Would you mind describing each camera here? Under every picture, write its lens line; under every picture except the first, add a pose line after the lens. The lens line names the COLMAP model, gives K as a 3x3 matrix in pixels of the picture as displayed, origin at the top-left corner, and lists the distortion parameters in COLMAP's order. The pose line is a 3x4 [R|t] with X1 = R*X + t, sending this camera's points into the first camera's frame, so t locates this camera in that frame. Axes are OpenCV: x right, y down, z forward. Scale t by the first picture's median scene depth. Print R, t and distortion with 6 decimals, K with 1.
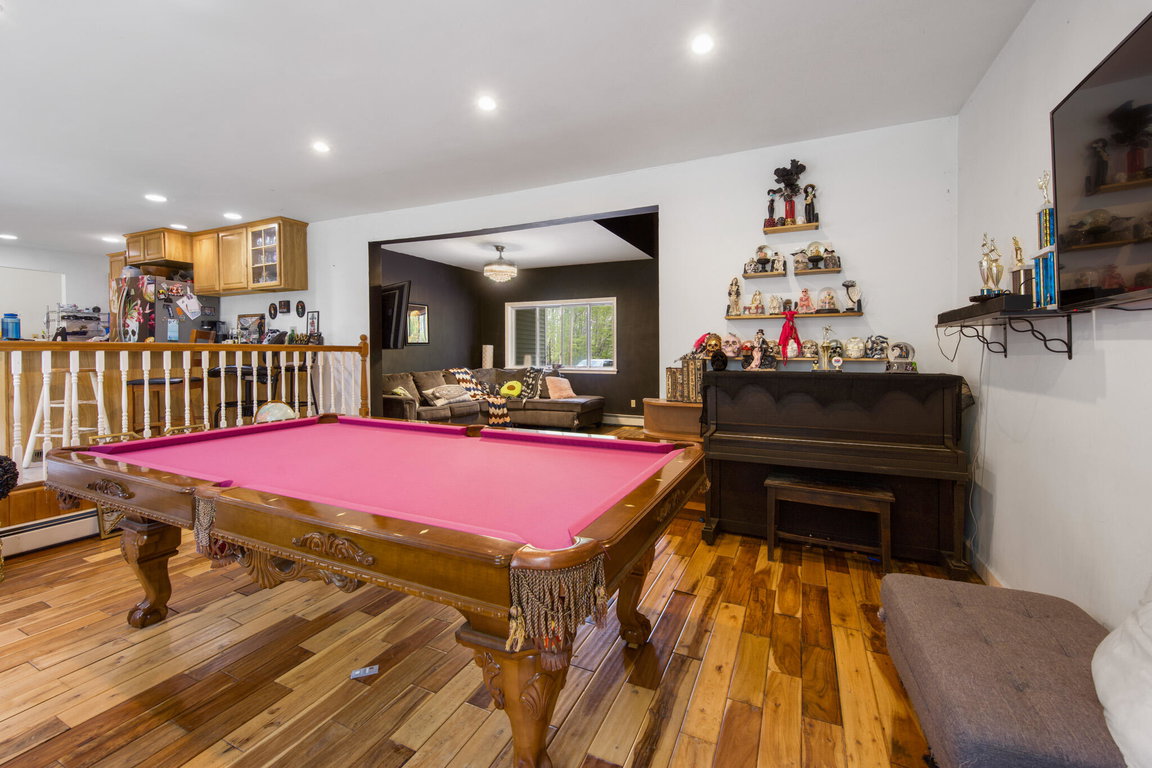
lens RADIAL K [[466.1, 0, 582.2], [0, 466.1, 346.6], [0, 0, 1]] dist [-0.000046, 0.000048]
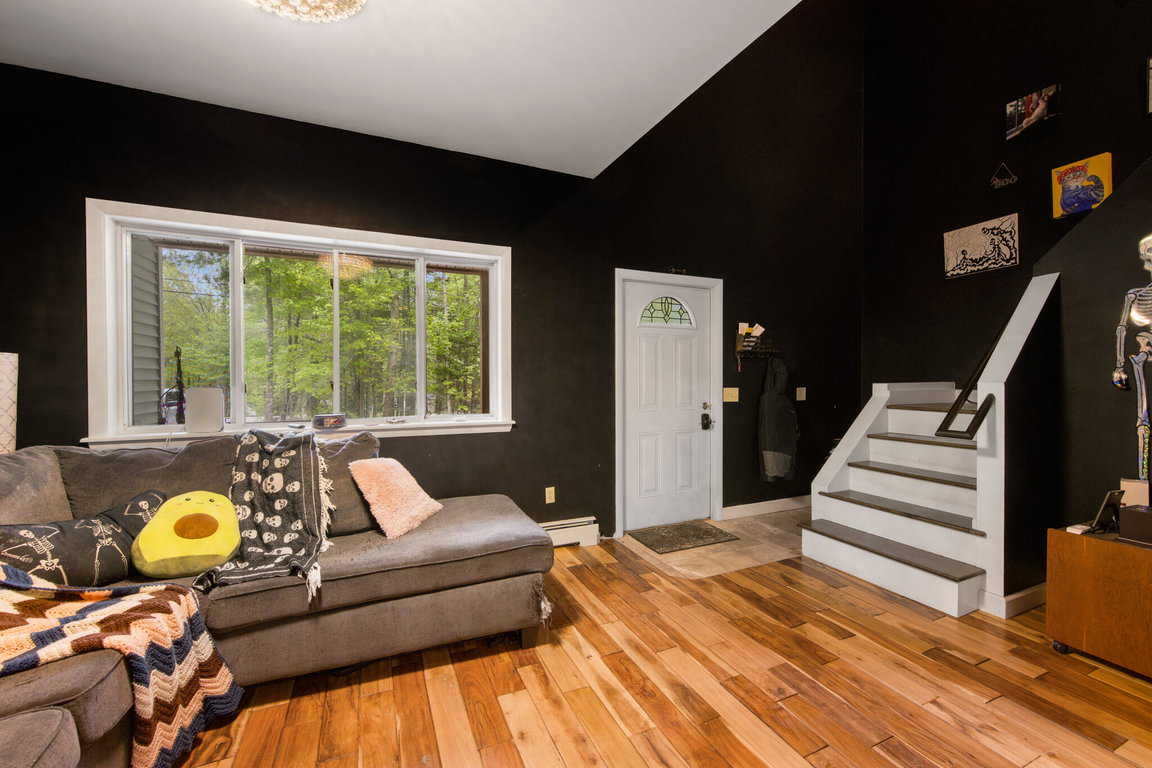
lens RADIAL K [[466.1, 0, 572.6], [0, 466.1, 383.7], [0, 0, 1]] dist [-0.000046, 0.000048]
pose [[0.674371, -0.014542, 0.738249, -0.200048], [-0.005013, 0.999693, 0.024271, 0.006414], [-0.738376, -0.020068, 0.674091, 0.694706]]
